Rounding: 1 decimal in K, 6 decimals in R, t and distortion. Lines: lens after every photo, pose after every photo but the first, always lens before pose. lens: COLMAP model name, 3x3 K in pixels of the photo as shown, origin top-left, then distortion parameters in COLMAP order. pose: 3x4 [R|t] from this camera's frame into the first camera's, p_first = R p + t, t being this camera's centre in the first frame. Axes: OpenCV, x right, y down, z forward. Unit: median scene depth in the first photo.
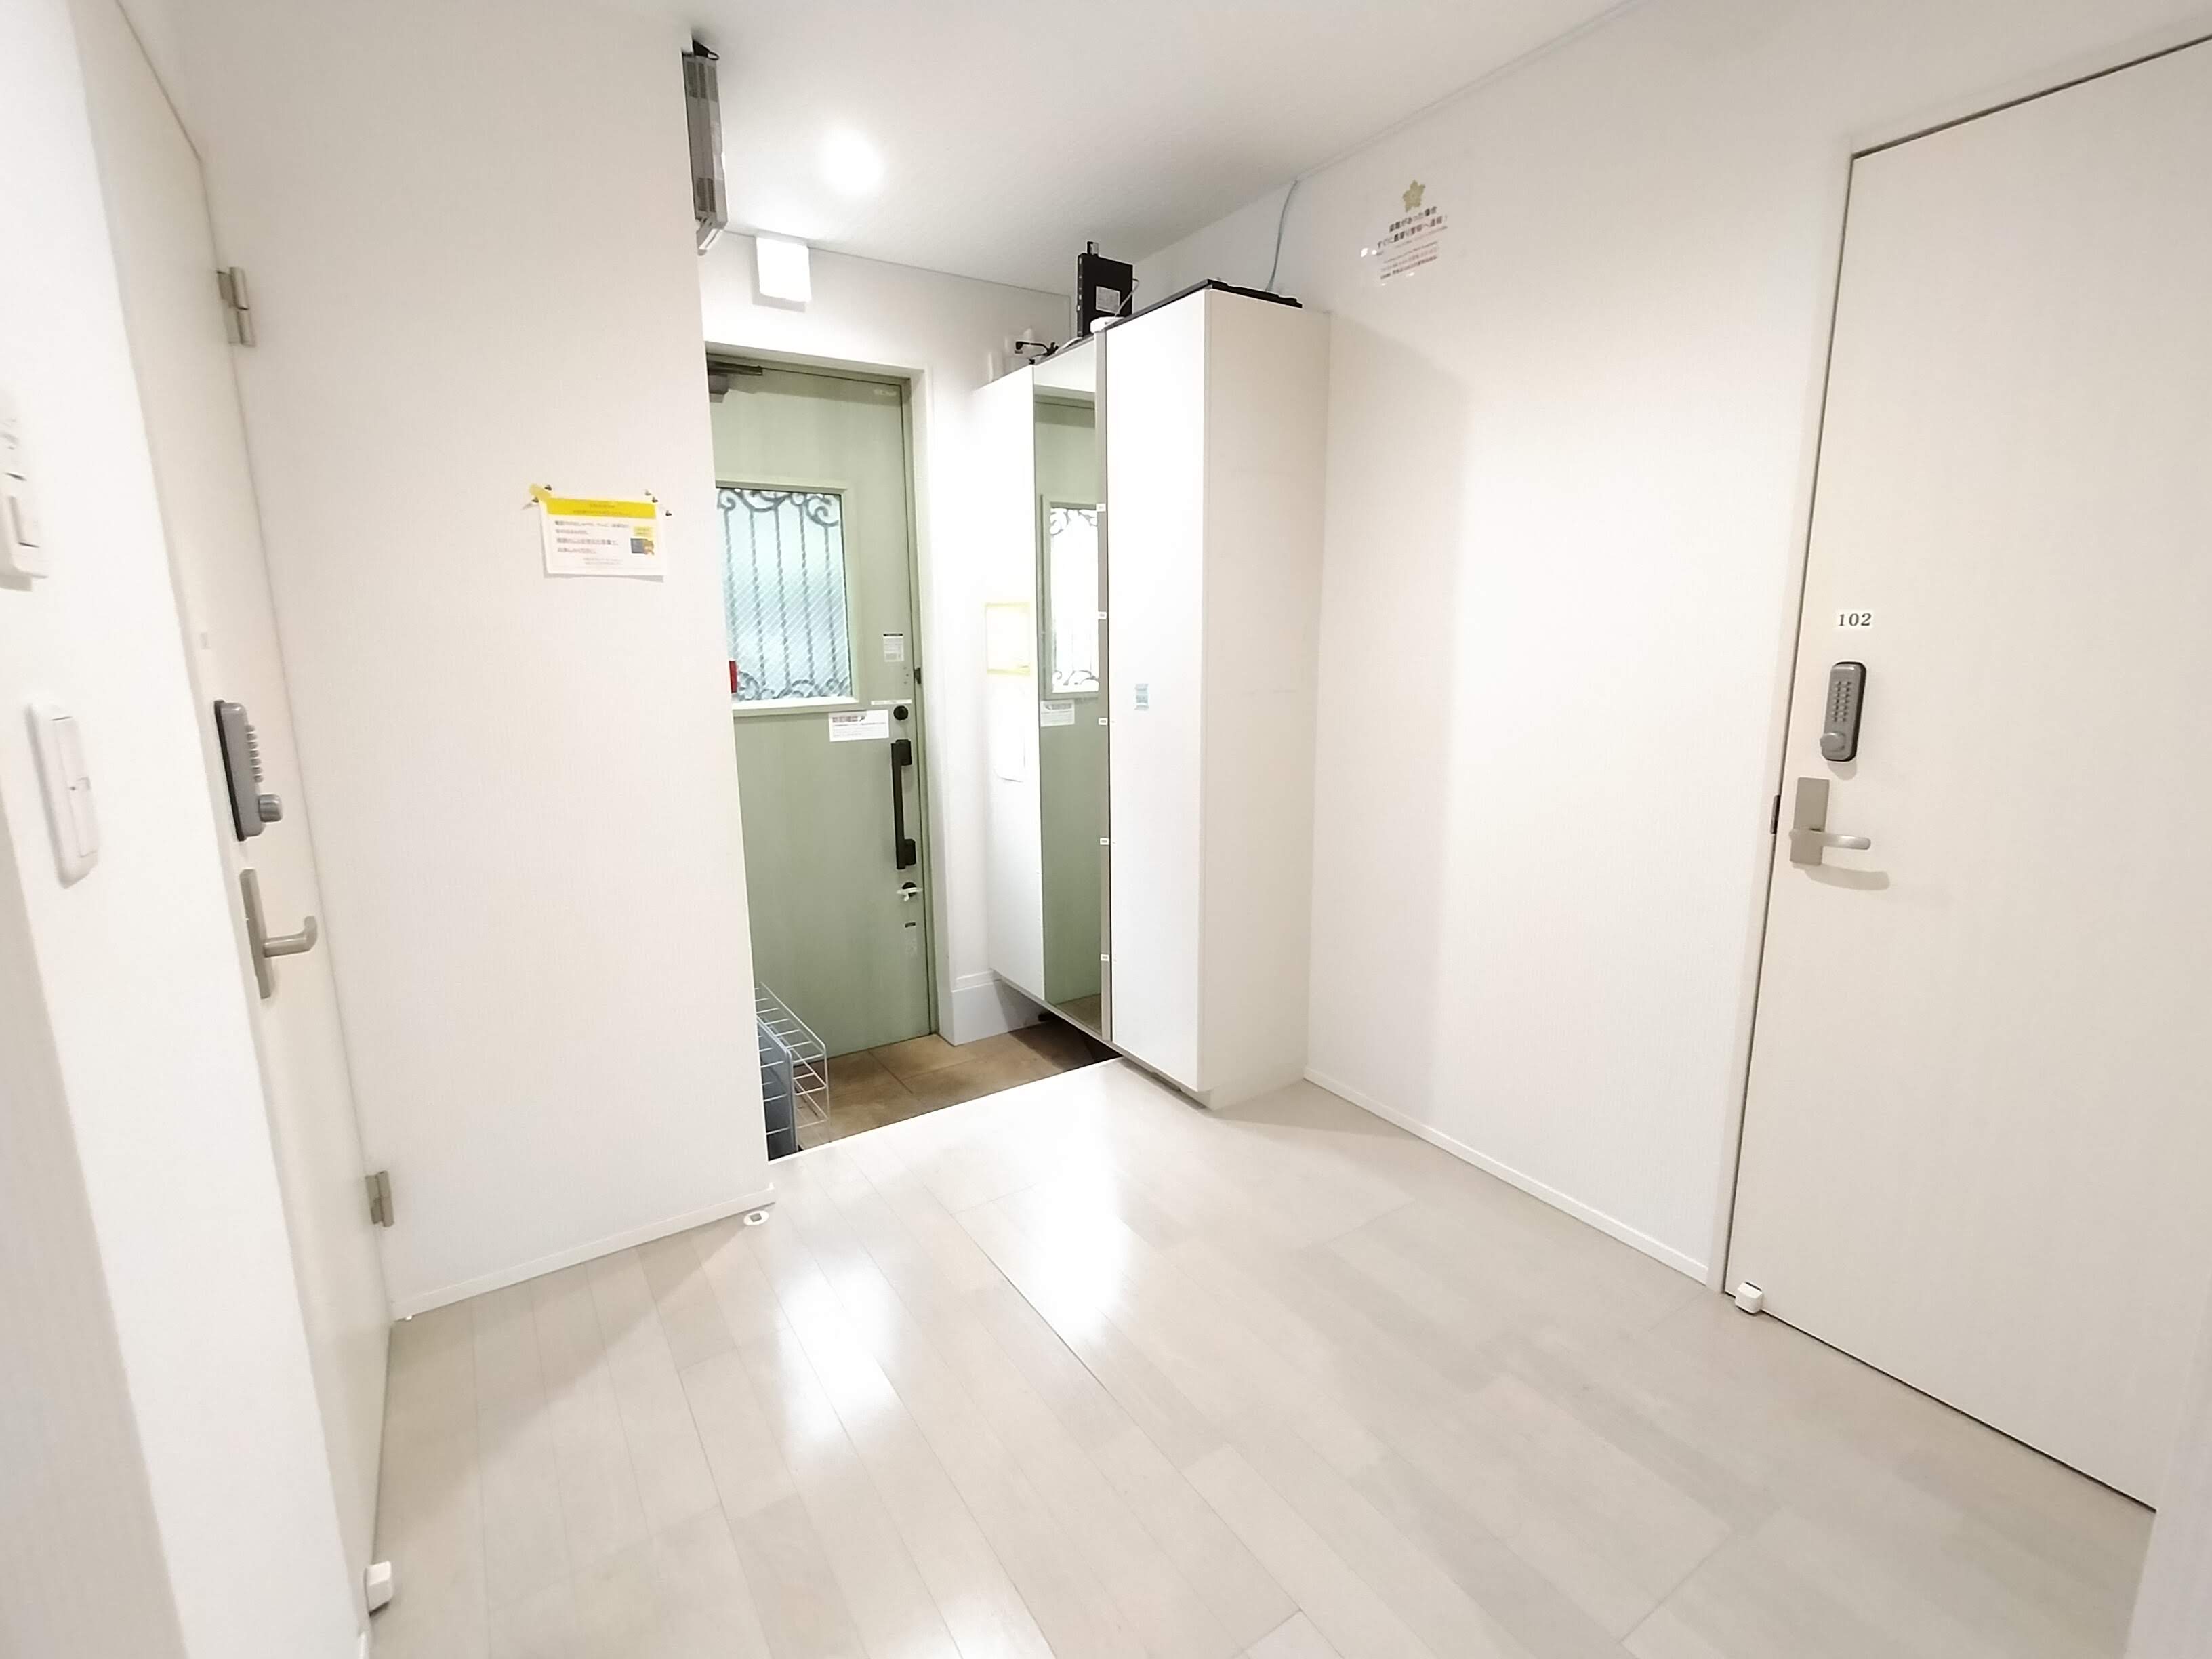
lens RADIAL K [[1002.6, 0, 1099.8], [0, 1002.6, 830.7], [0, 0, 1]] dist [-0.000002, -0.000622]
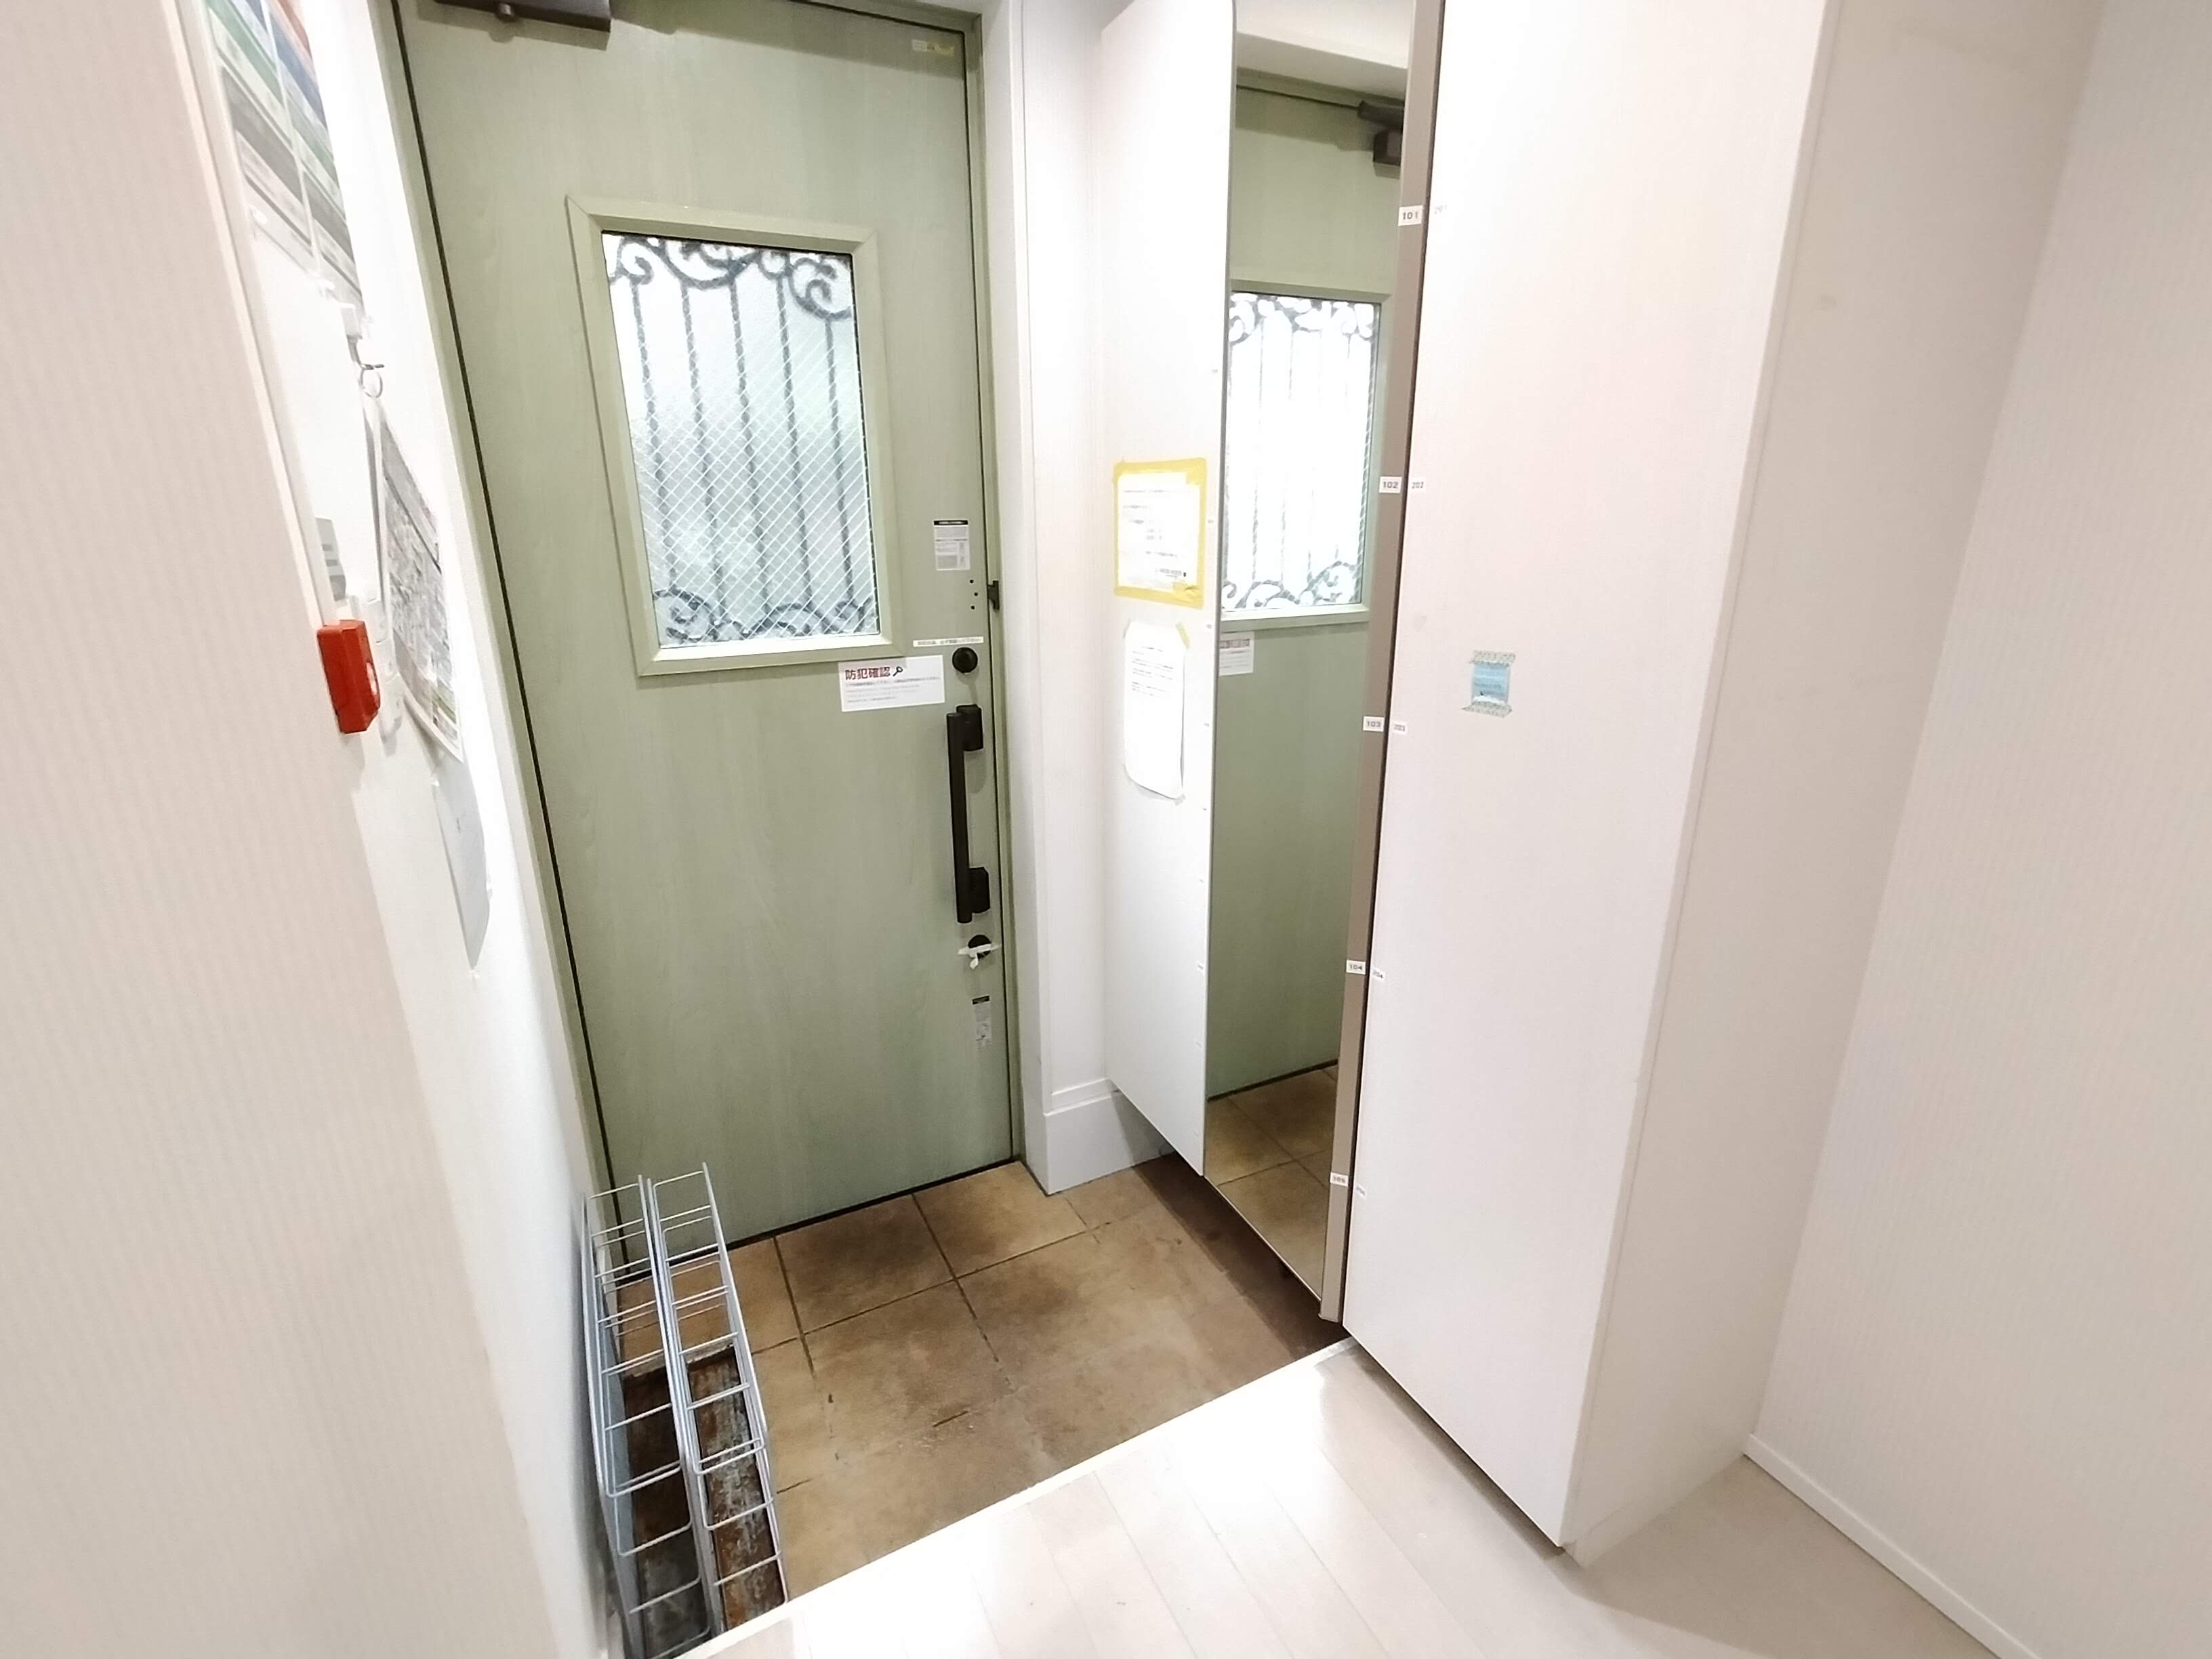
lens RADIAL K [[1002.6, 0, 1109.2], [0, 1002.6, 817.5], [0, 0, 1]] dist [-0.000002, -0.000622]
pose [[0.995204, 0.031171, -0.092724, -0.059840], [-0.021484, 0.994378, 0.103689, -0.090754], [0.095435, -0.101200, 0.990278, 0.432736]]
